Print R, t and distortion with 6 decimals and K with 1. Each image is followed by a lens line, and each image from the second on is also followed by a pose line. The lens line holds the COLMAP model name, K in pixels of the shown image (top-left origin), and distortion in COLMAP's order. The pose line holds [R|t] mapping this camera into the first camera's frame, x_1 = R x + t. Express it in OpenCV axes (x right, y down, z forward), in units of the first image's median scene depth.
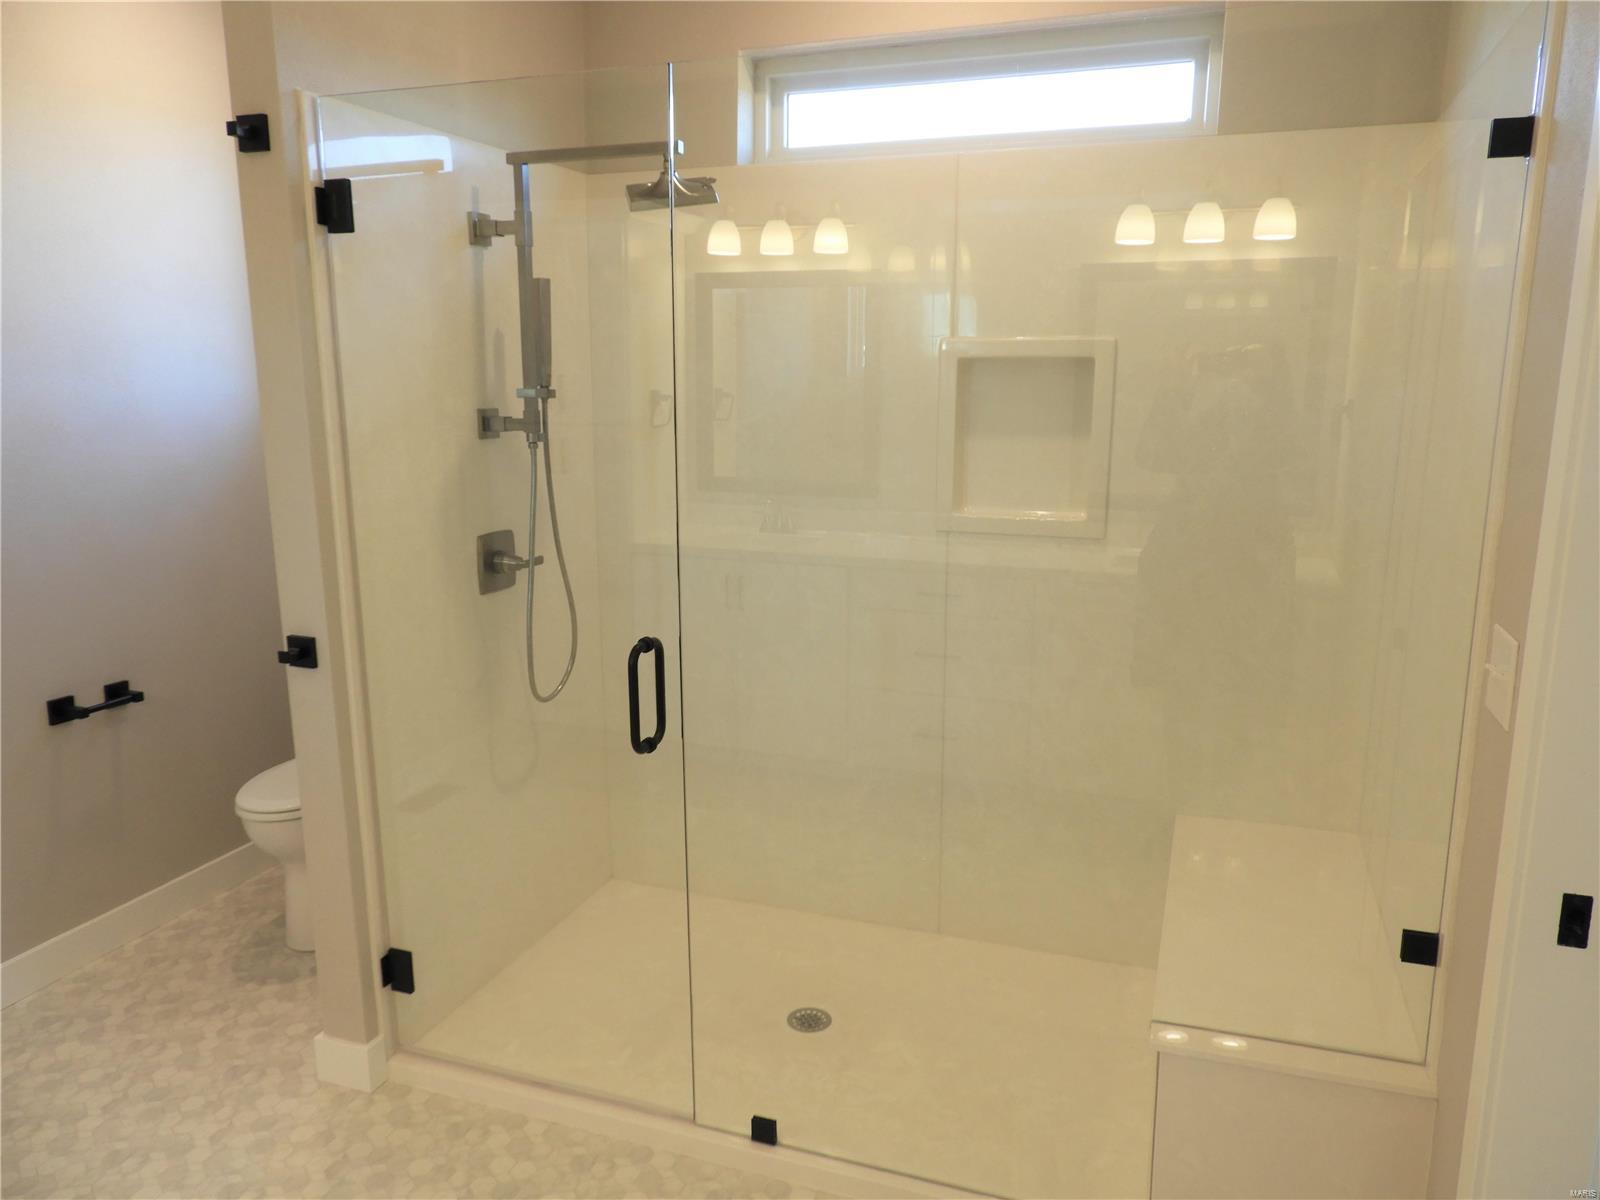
lens RADIAL K [[1147.6, 0, 820.0], [0, 1147.6, 601.8], [0, 0, 1]] dist [0.040523, 0.000985]
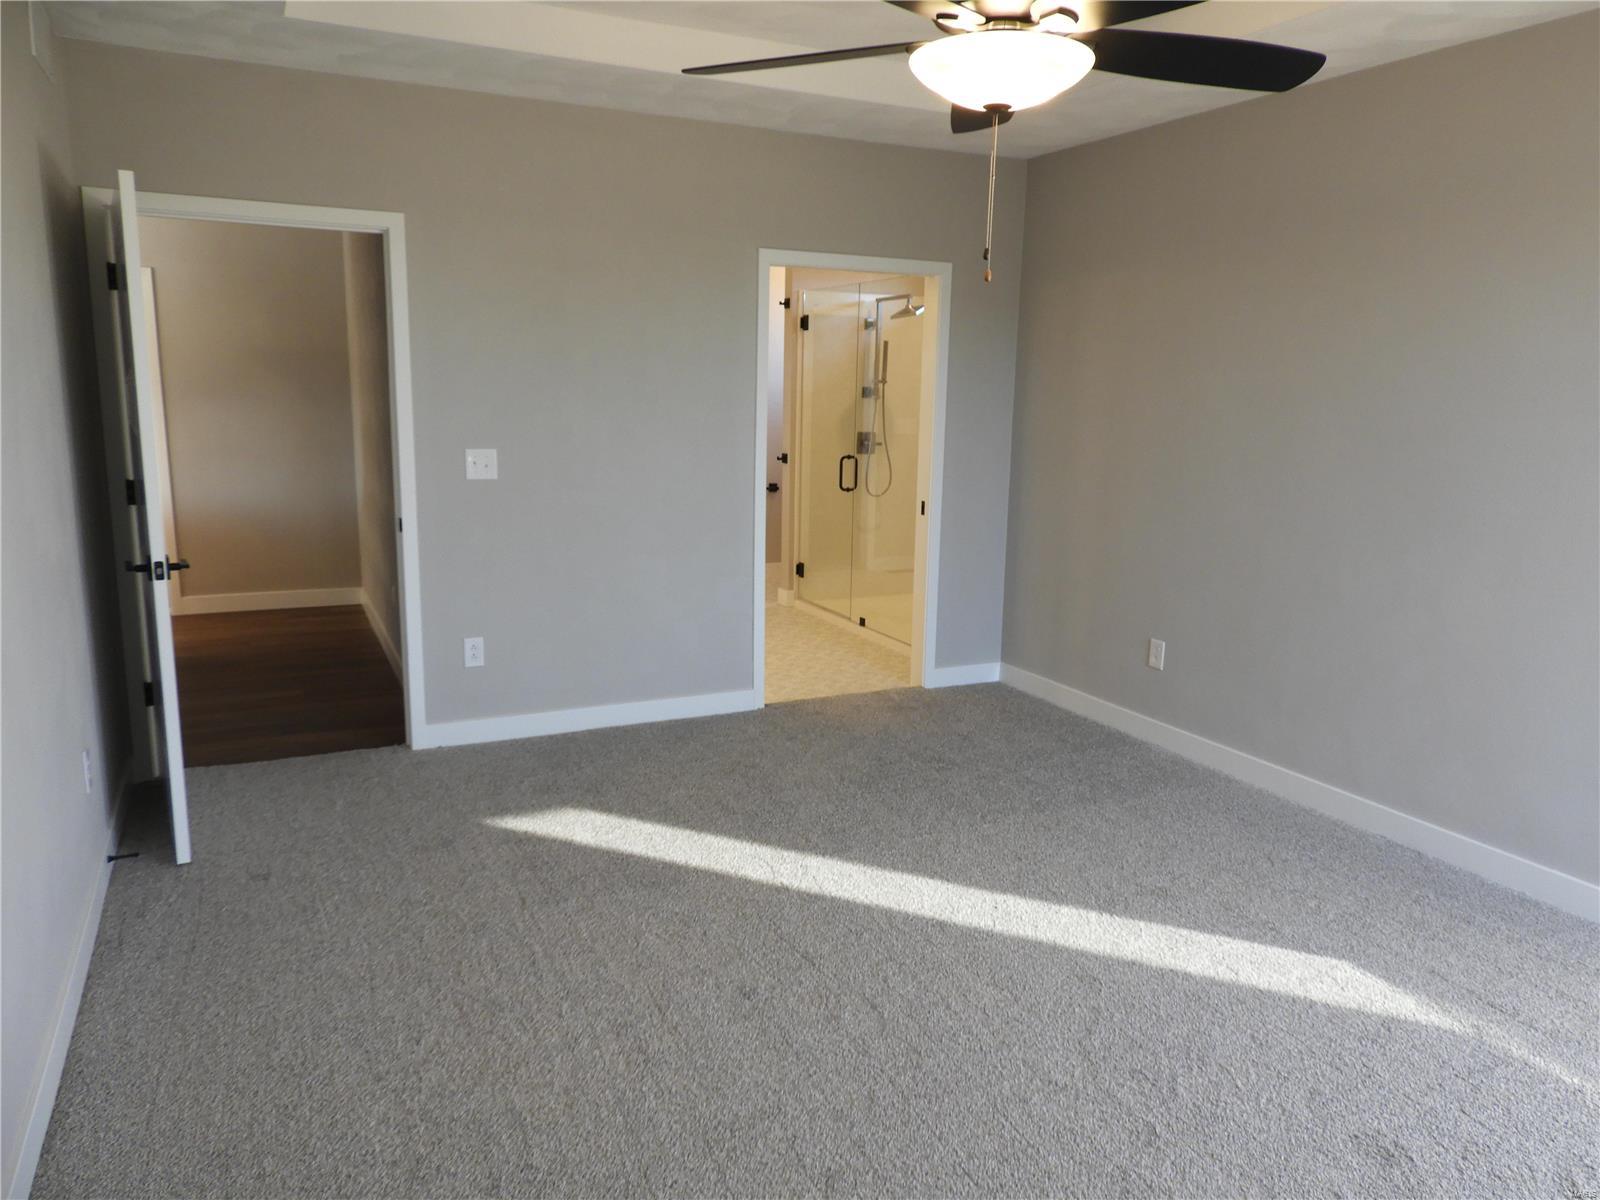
lens RADIAL K [[1147.6, 0, 820.0], [0, 1147.6, 601.8], [0, 0, 1]] dist [0.040523, 0.000985]
pose [[0.719302, 0.136736, -0.681108, 1.746025], [-0.159213, 0.986790, 0.029962, 0.305090], [0.676207, 0.086889, 0.731570, -1.166971]]
